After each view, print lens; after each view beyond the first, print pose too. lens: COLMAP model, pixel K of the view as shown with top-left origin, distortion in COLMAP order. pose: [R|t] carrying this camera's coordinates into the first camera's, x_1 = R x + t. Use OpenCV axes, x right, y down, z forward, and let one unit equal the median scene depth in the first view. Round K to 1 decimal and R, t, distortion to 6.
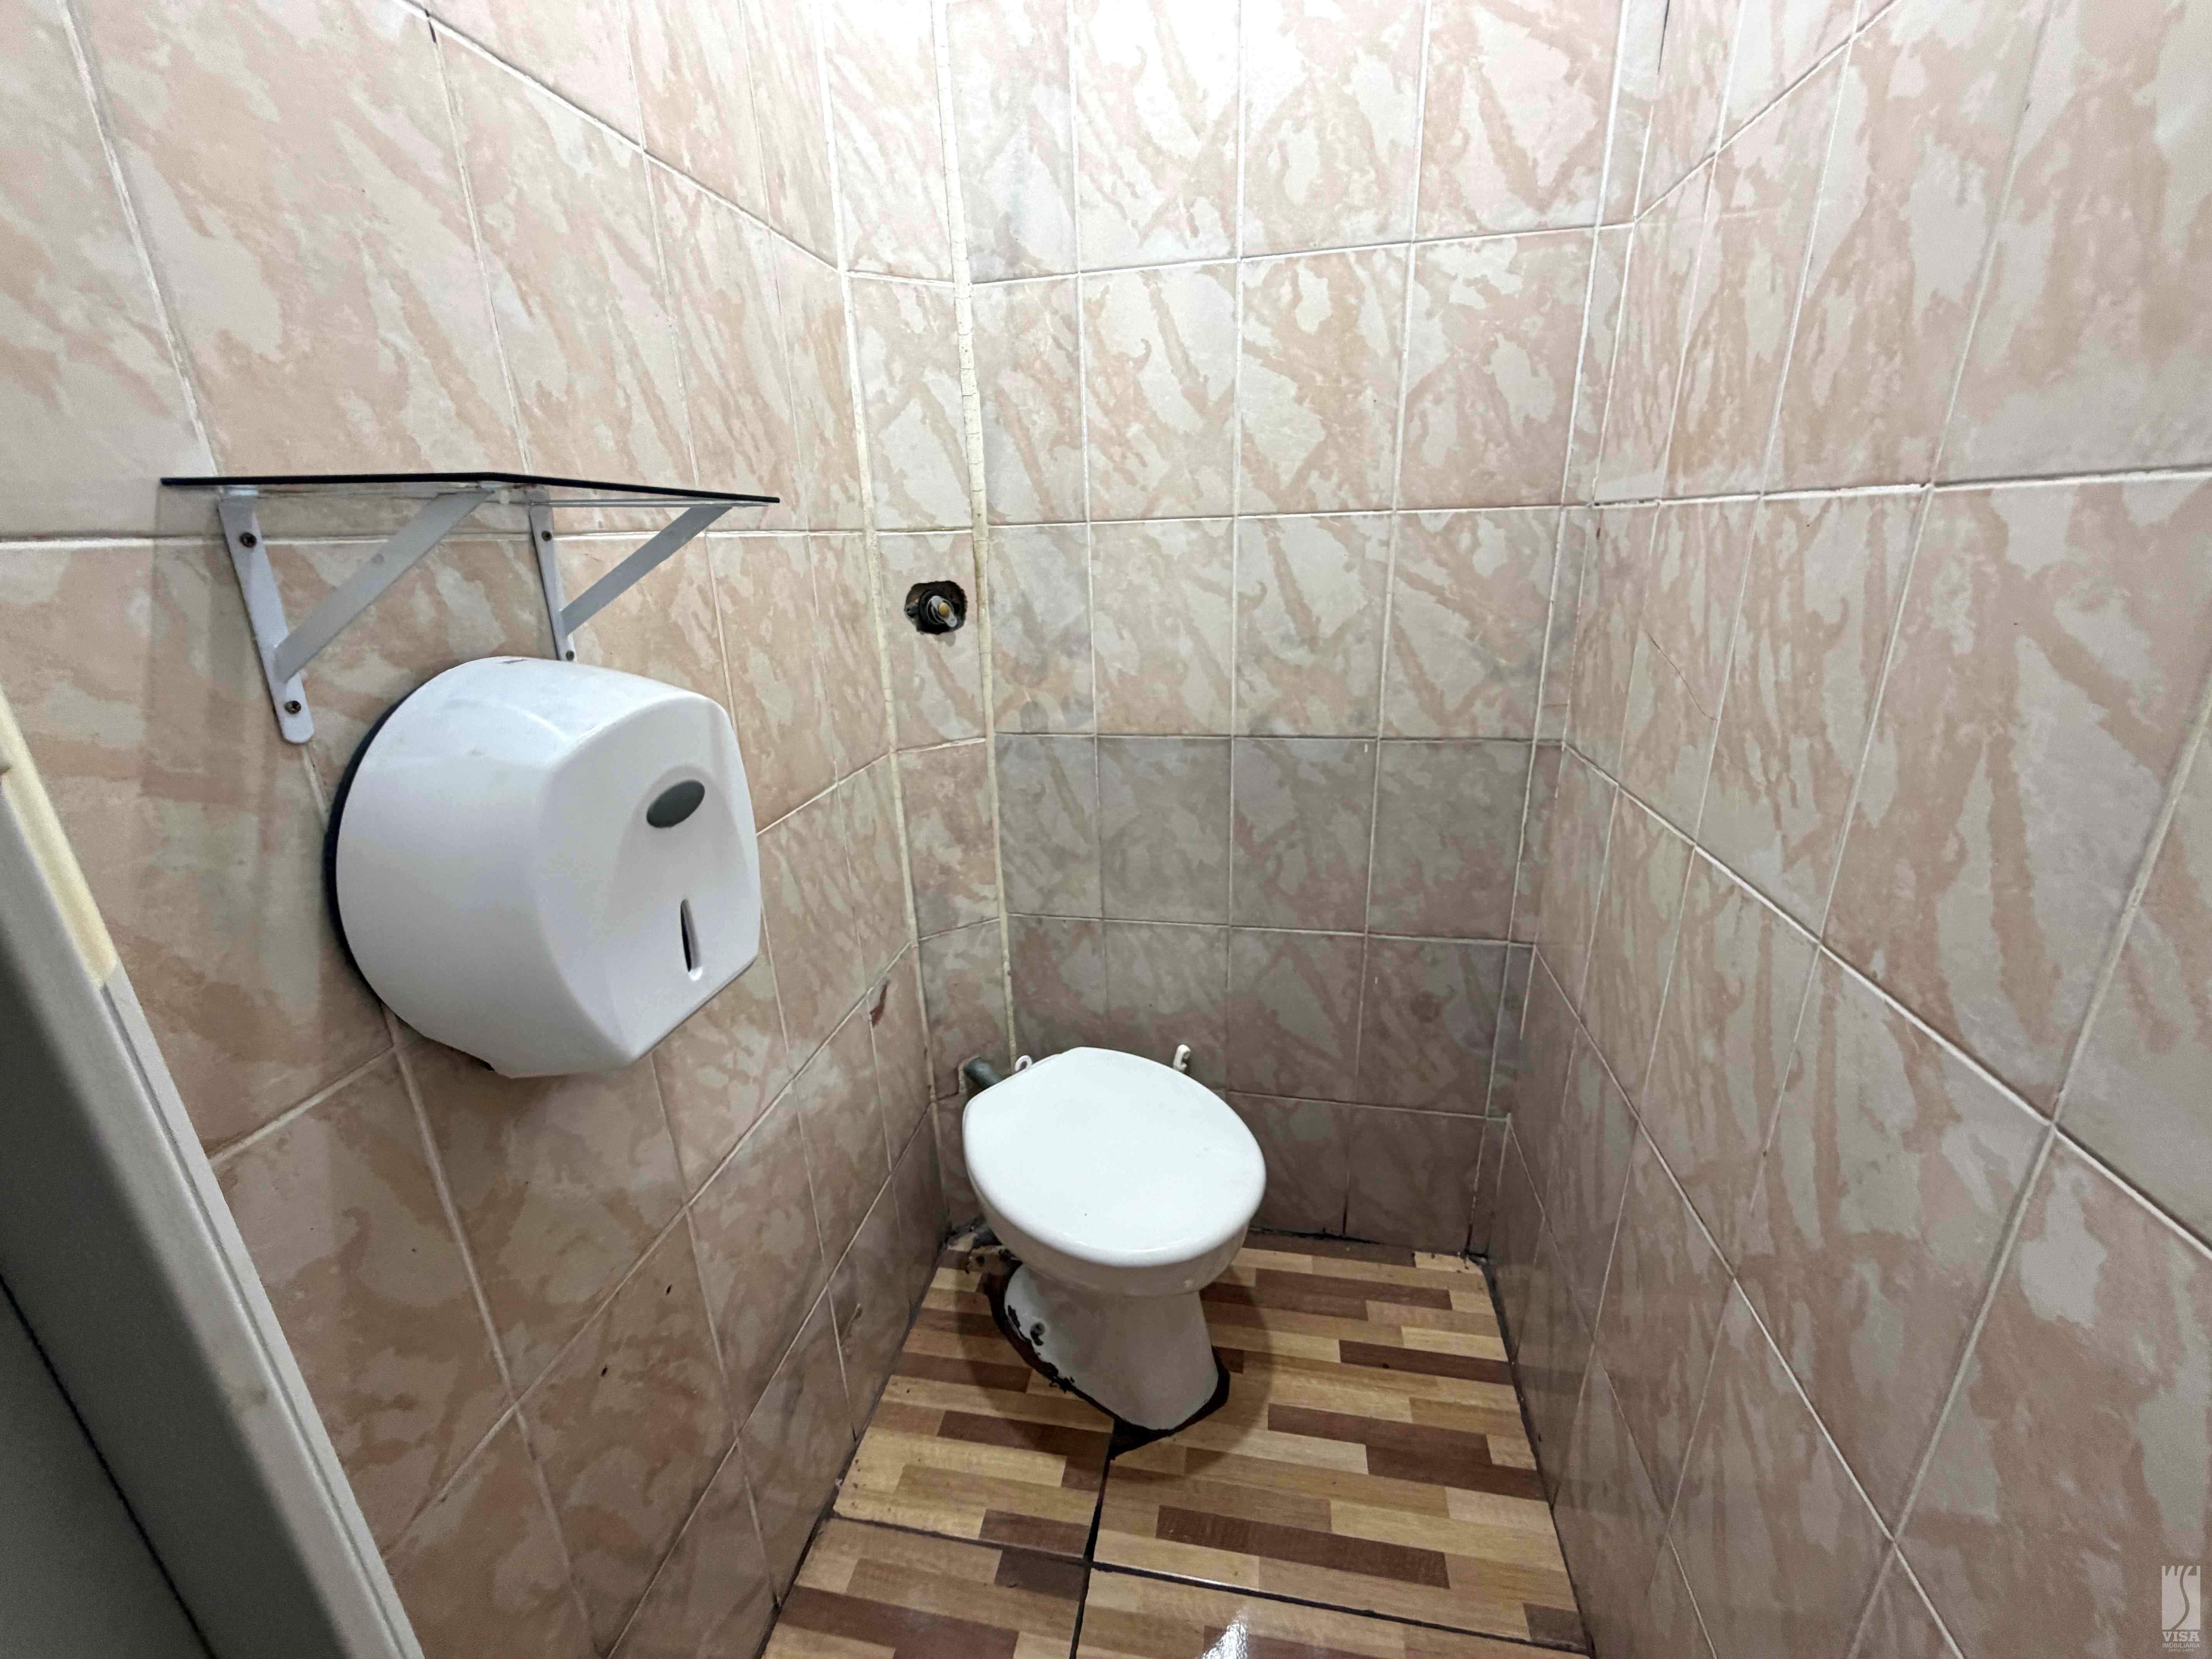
lens RADIAL K [[878.2, 0, 1100.5], [0, 878.2, 828.4], [0, 0, 1]] dist [-0.003826, 0.001426]
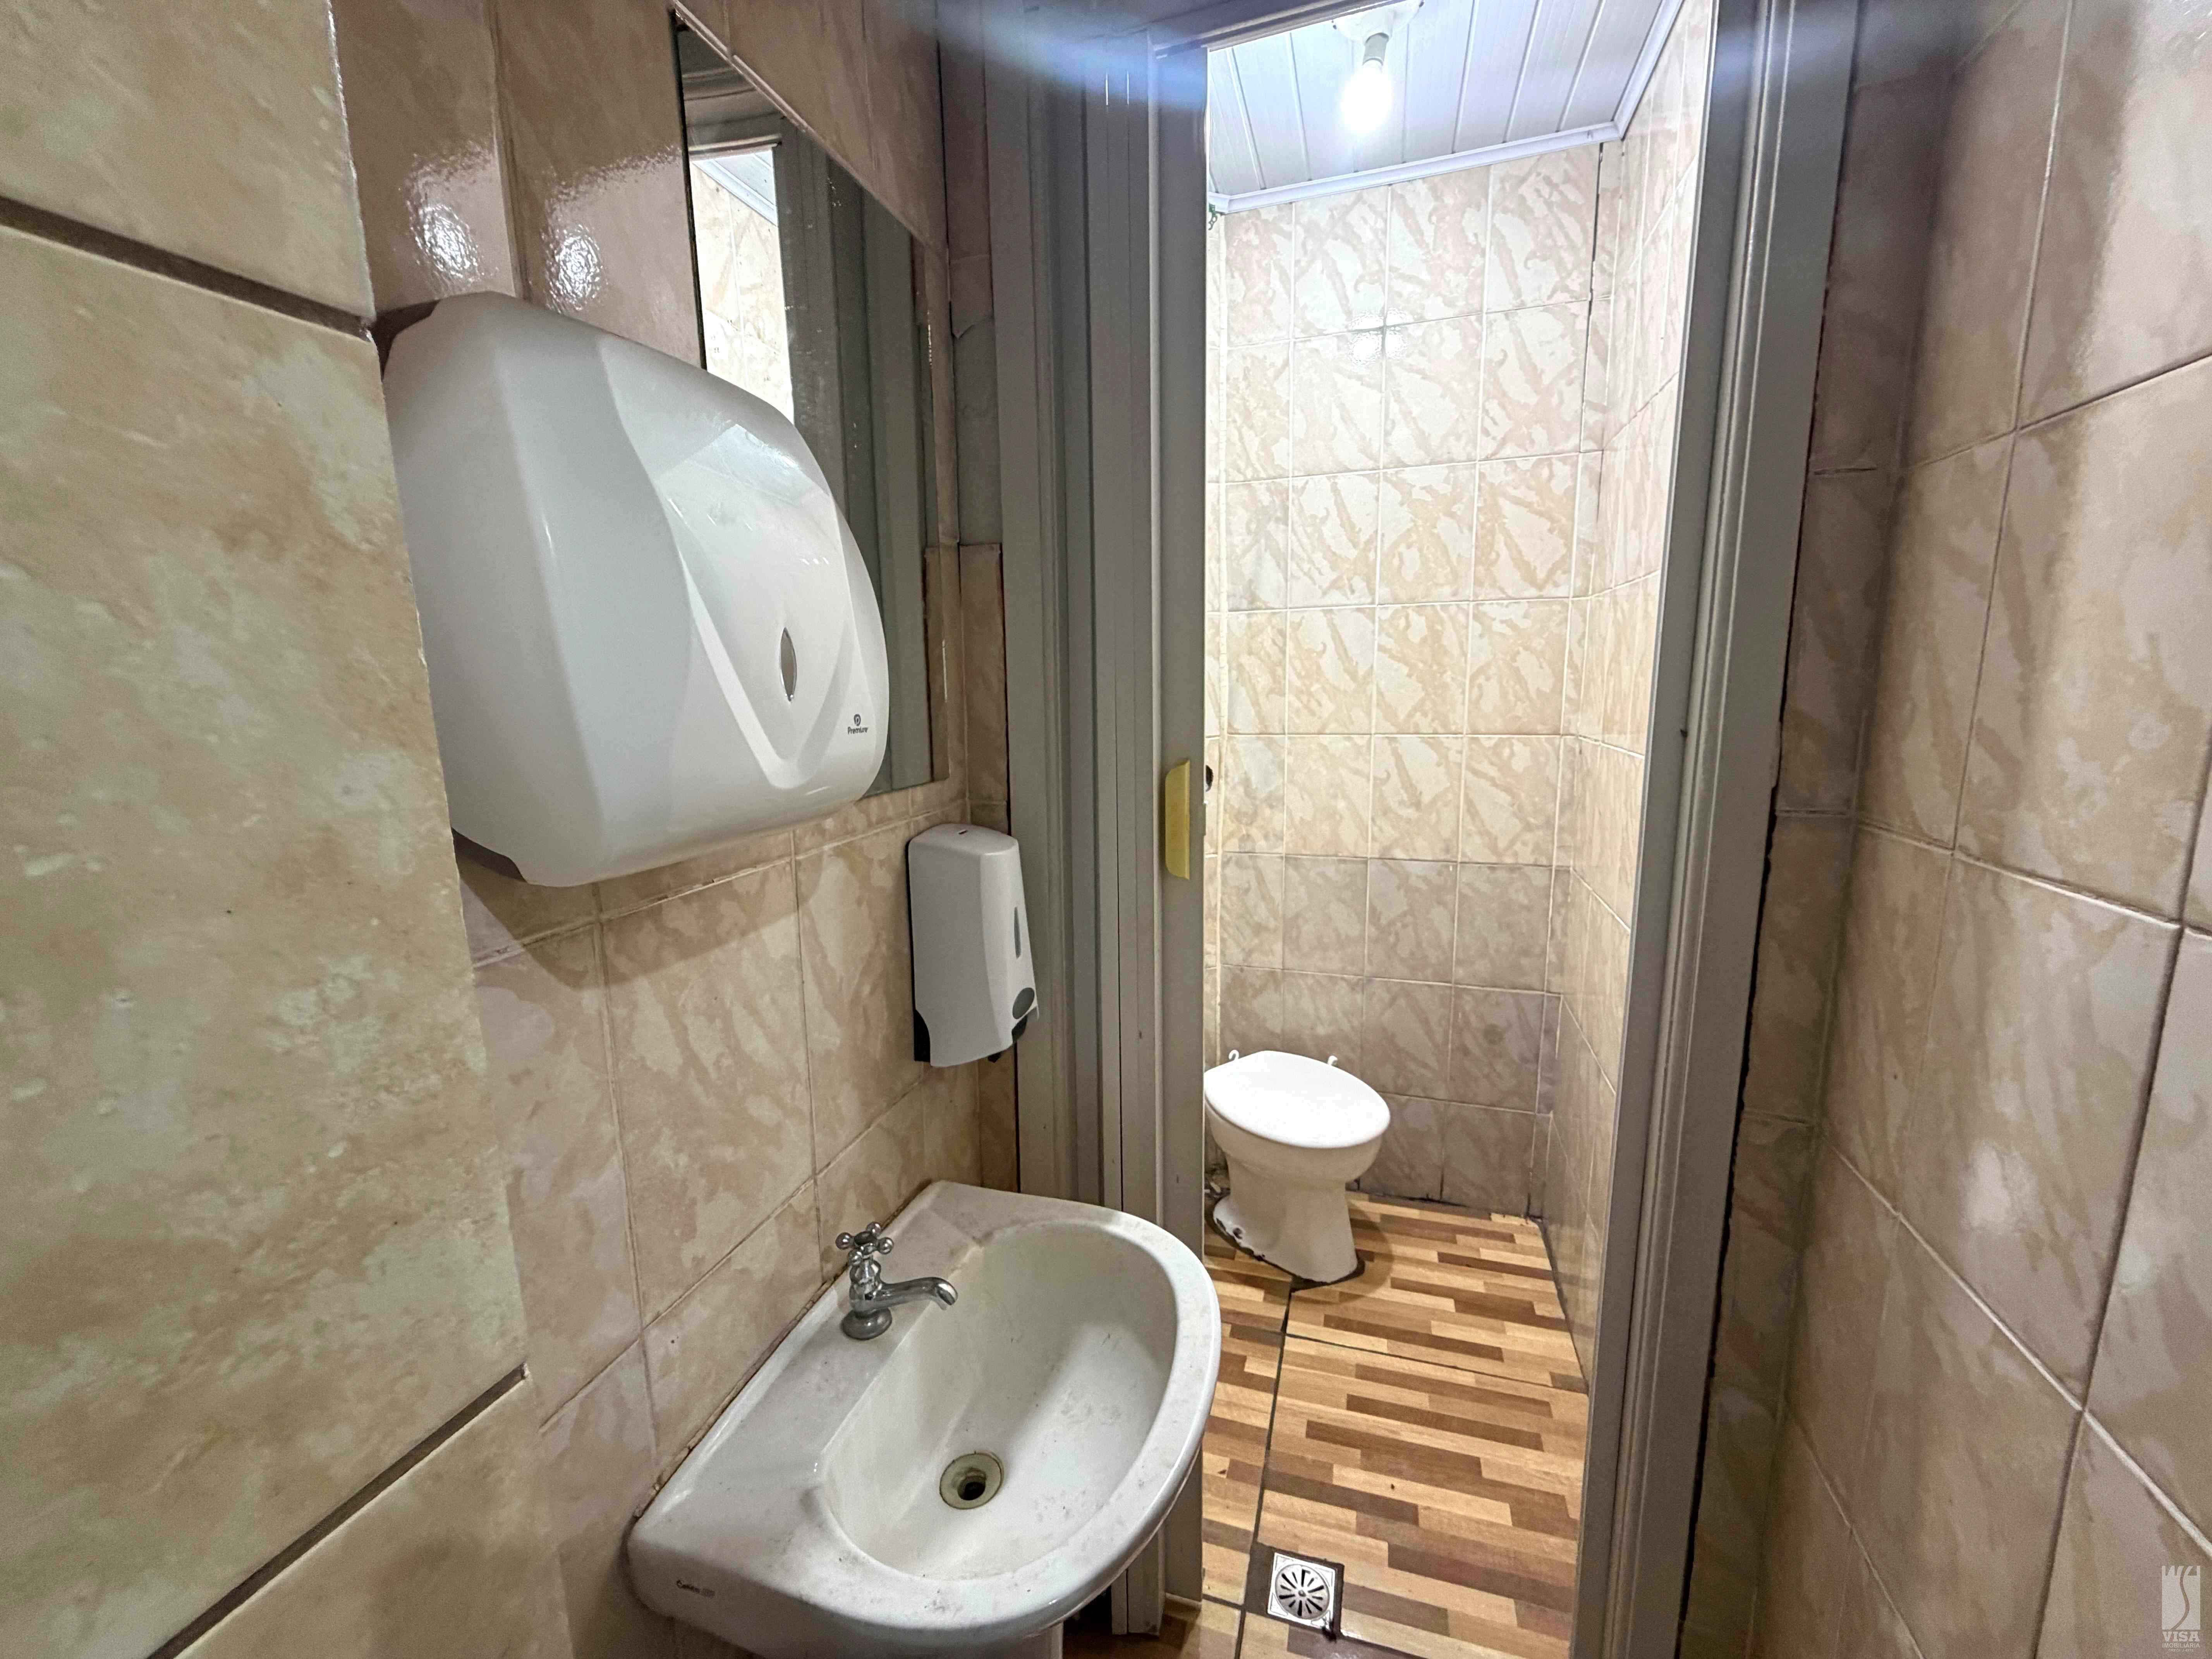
lens RADIAL K [[878.2, 0, 1100.9], [0, 878.2, 825.9], [0, 0, 1]] dist [-0.003826, 0.001426]
pose [[0.992939, 0.033788, -0.113713, -0.184520], [-0.051197, 0.986767, -0.153851, 0.128771], [0.107010, 0.158587, 0.981529, -0.776807]]
